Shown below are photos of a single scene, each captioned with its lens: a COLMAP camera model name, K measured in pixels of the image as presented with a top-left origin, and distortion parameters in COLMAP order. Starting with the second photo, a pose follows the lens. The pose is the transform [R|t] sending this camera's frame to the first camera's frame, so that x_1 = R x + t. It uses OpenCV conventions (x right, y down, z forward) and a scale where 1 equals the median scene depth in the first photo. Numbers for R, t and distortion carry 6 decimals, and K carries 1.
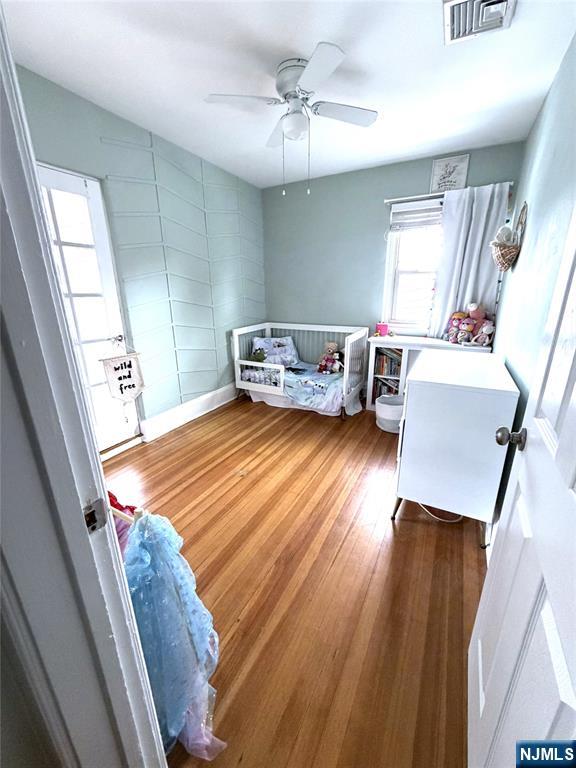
lens RADIAL K [[306.0, 0, 288.4], [0, 306.0, 383.9], [0, 0, 1]] dist [-0.000983, 0.000426]
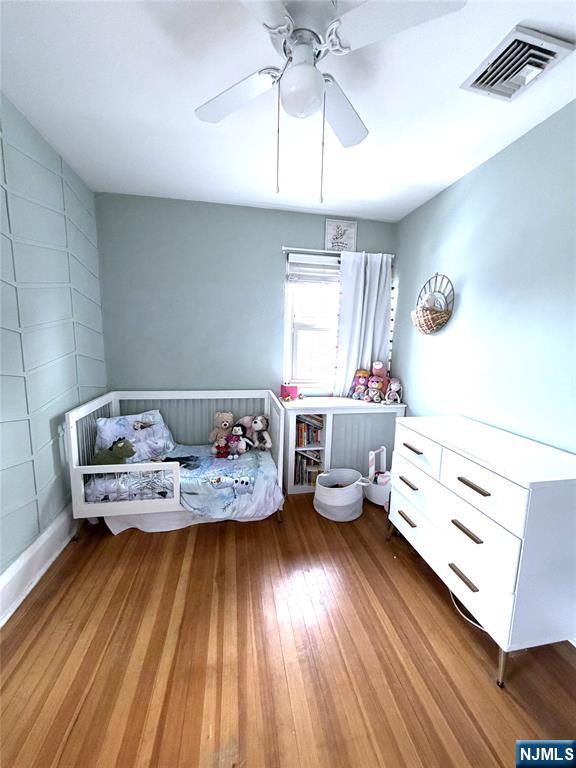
lens RADIAL K [[306.0, 0, 289.3], [0, 306.0, 382.8], [0, 0, 1]] dist [-0.000983, 0.000426]
pose [[0.776897, -0.062649, 0.626503, -0.222237], [0.159256, 0.982234, -0.099264, -0.121779], [-0.609154, 0.176893, 0.773072, 0.355008]]
